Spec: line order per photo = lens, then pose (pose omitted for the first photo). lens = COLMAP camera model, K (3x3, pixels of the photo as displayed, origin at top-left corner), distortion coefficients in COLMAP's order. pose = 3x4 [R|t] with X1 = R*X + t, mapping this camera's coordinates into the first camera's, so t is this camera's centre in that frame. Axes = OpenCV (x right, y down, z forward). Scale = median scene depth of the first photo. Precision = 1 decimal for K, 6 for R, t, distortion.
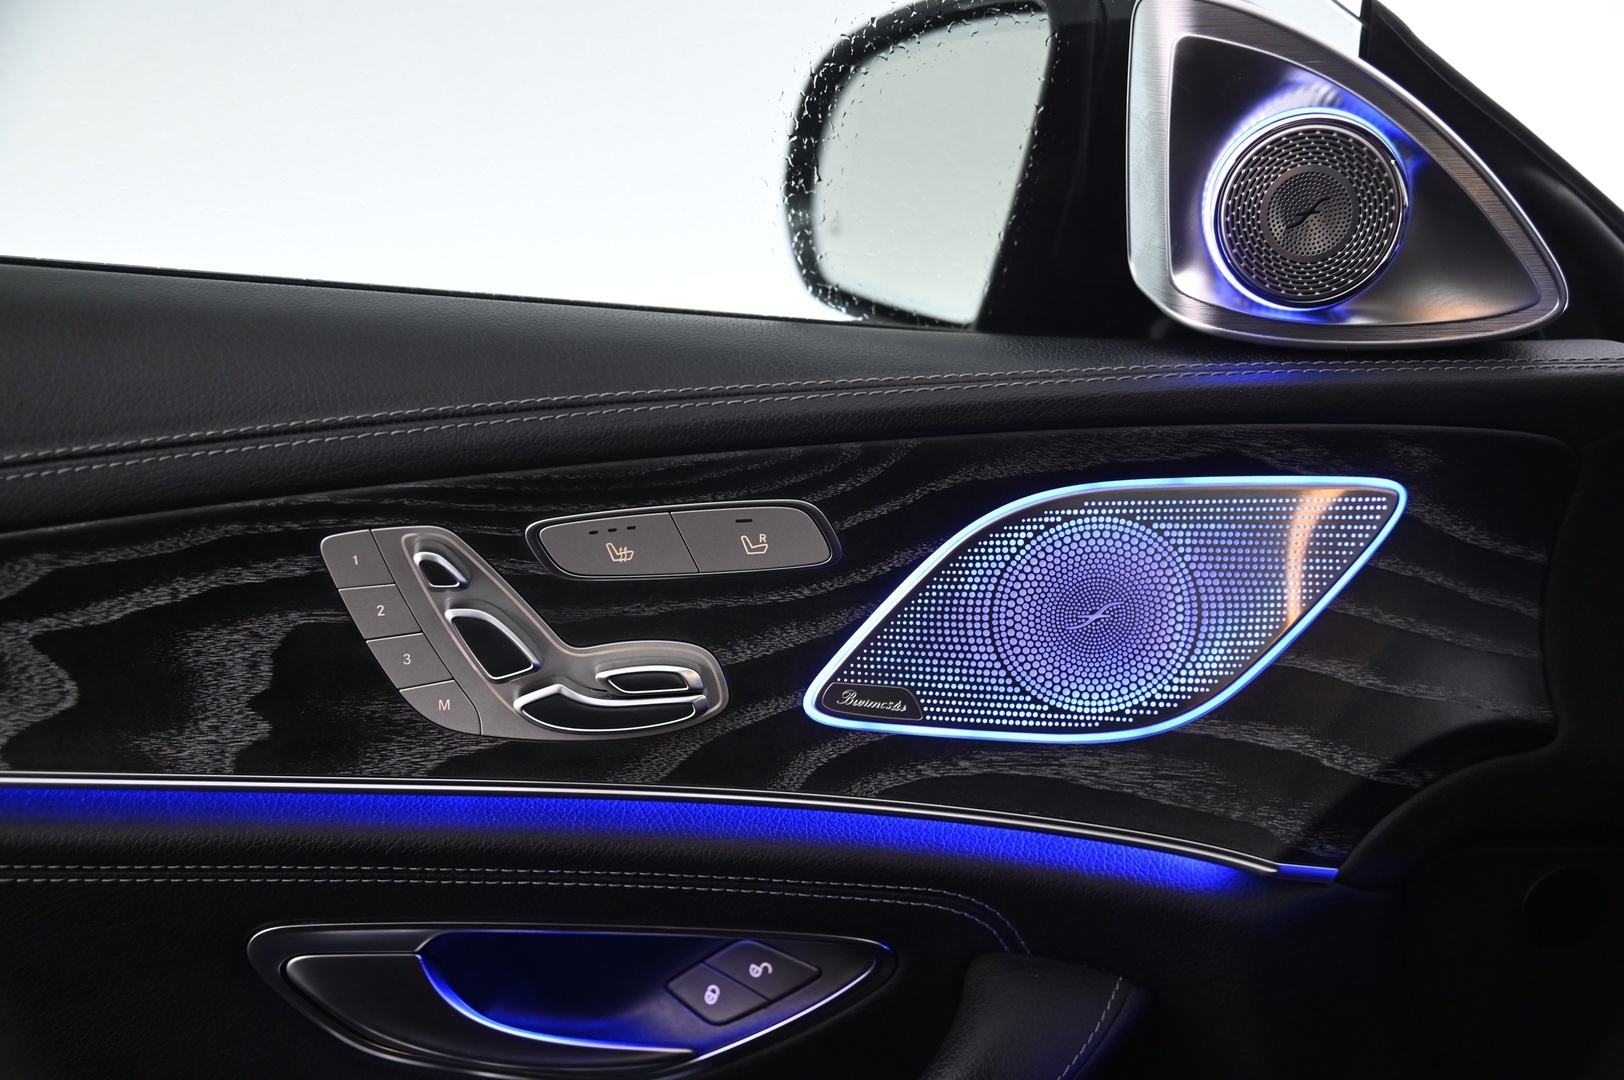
lens RADIAL K [[1679.2, 0, 812.1], [0, 1679.2, 542.0], [0, 0, 1]] dist [0.031472, 0.000000]
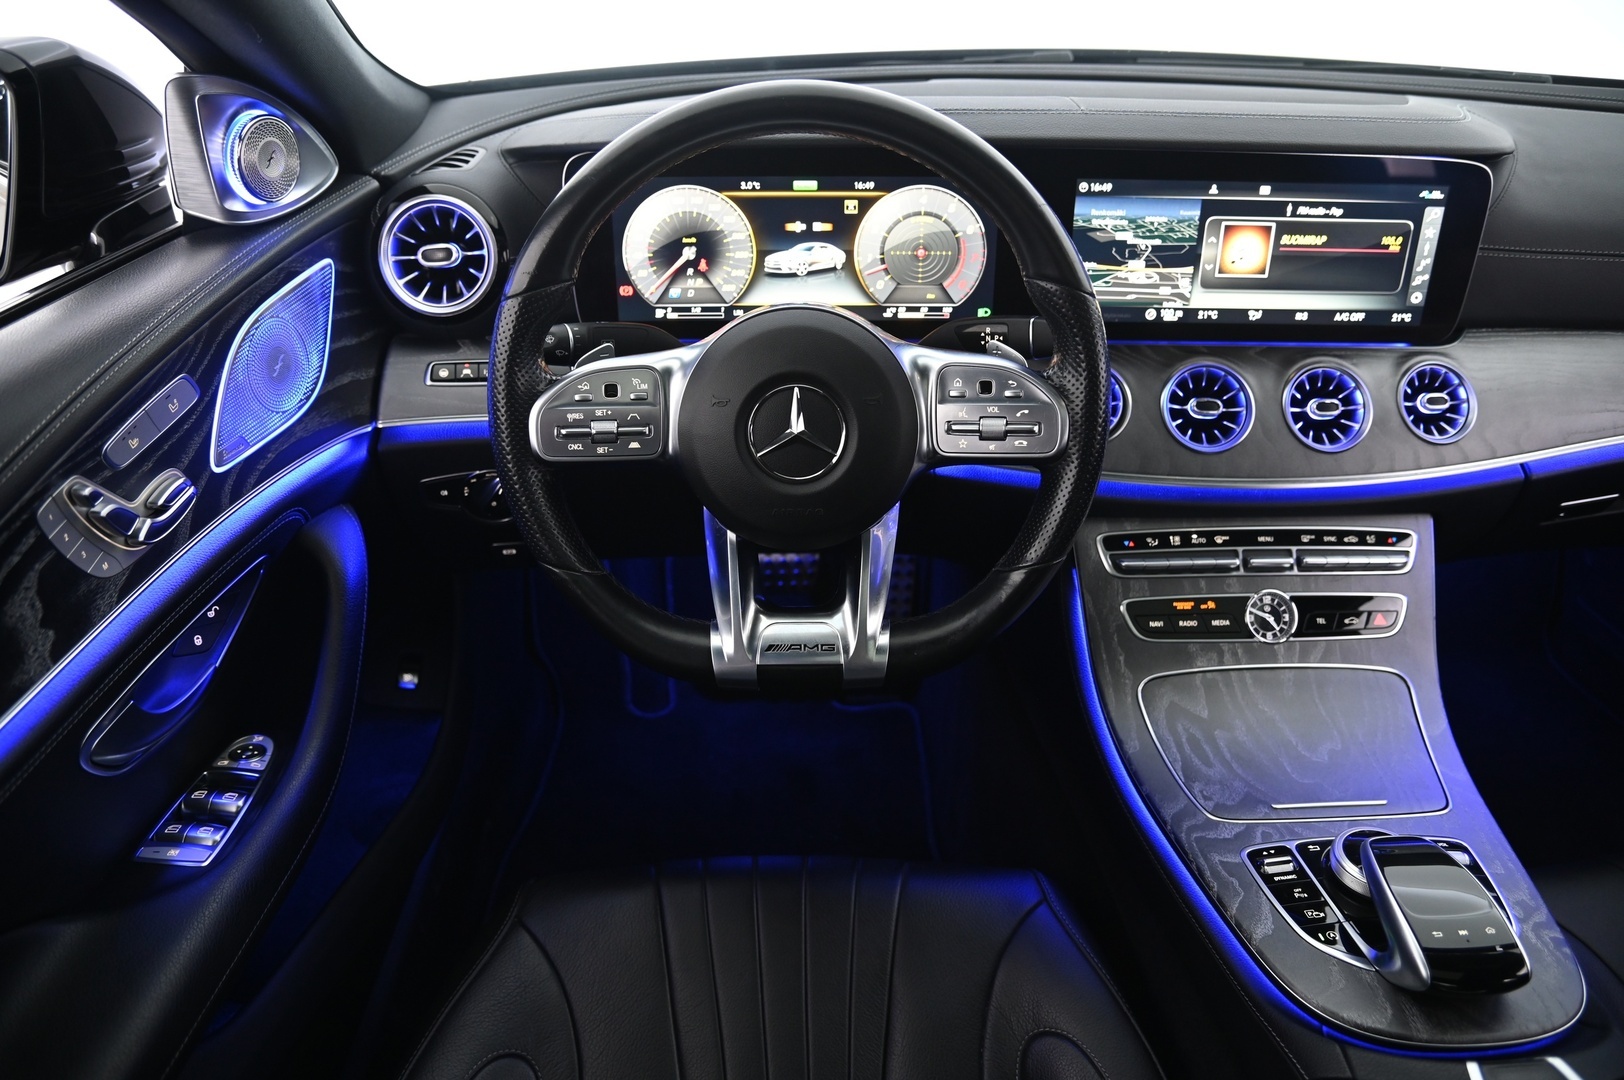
lens RADIAL K [[1083.6, 0, 811.2], [0, 1083.6, 545.9], [0, 0, 1]] dist [-0.112885, 0.051886]
pose [[0.197800, -0.567515, 0.799251, -0.937572], [0.254286, 0.817155, 0.517297, -0.301536], [-0.946686, 0.100917, 0.305944, -0.056887]]
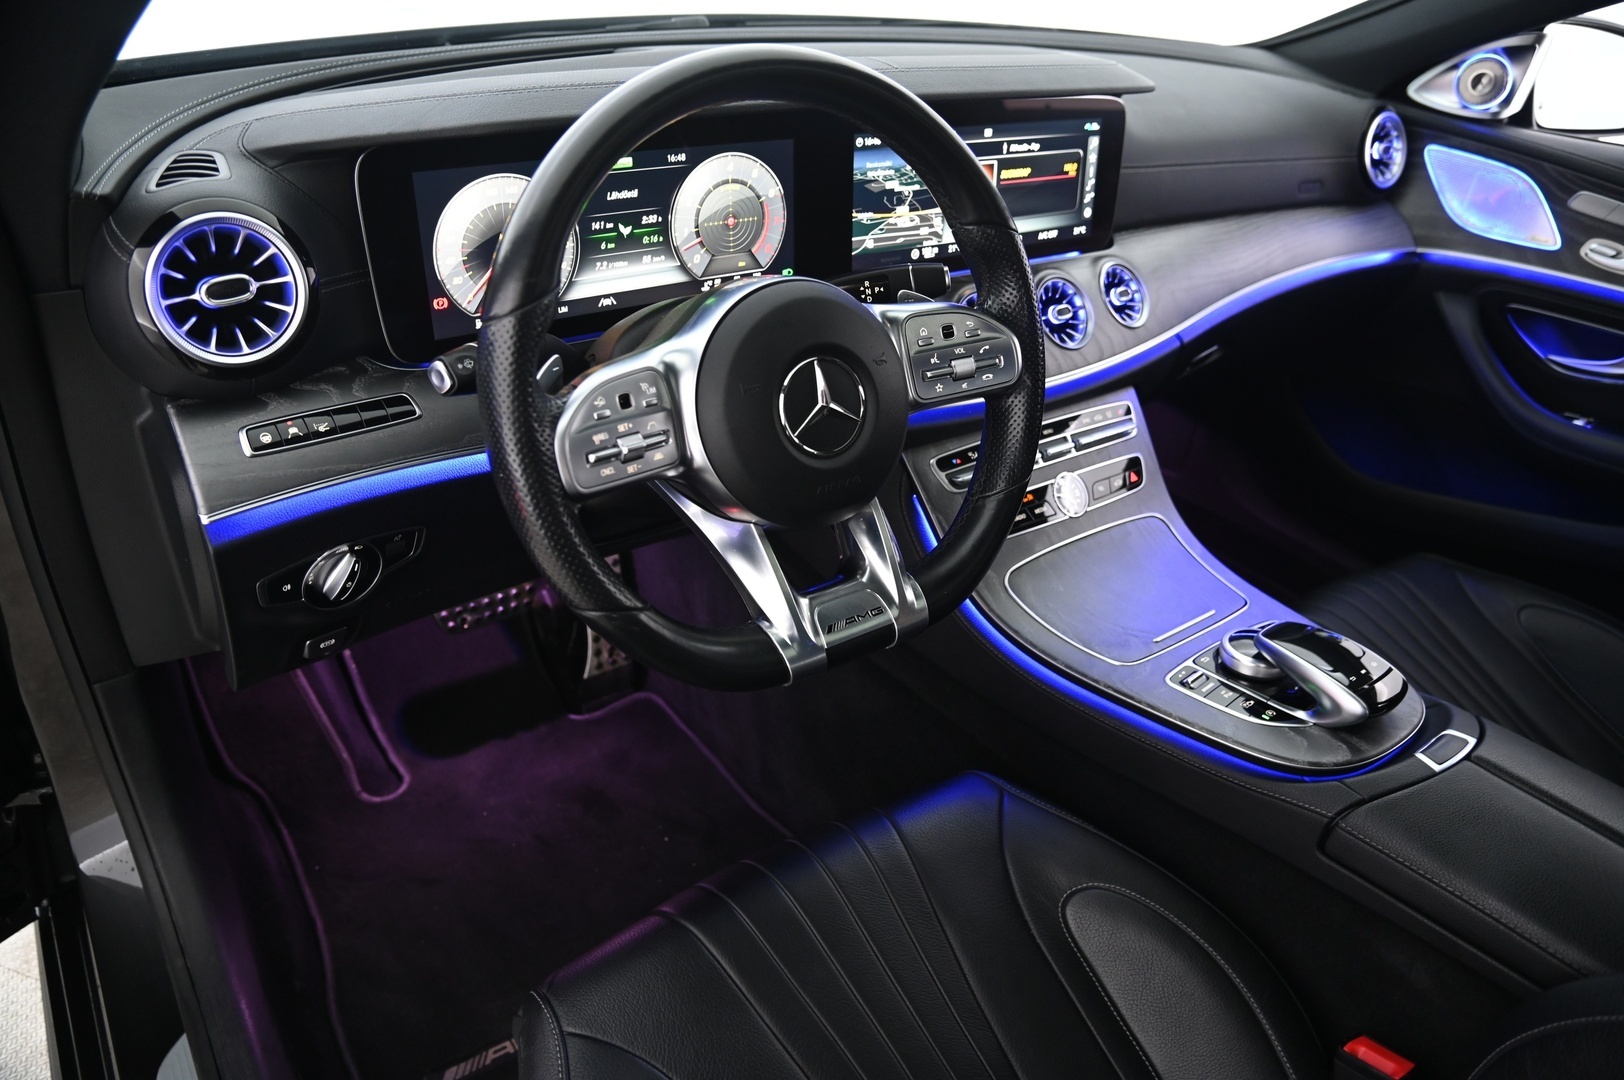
lens RADIAL K [[1083.6, 0, 804.4], [0, 1083.6, 546.8], [0, 0, 1]] dist [-0.112885, 0.051886]
pose [[-0.385558, -0.558983, 0.734087, -0.846692], [0.144183, 0.749326, 0.646315, -0.438741], [-0.911349, 0.355035, -0.208313, 0.650149]]
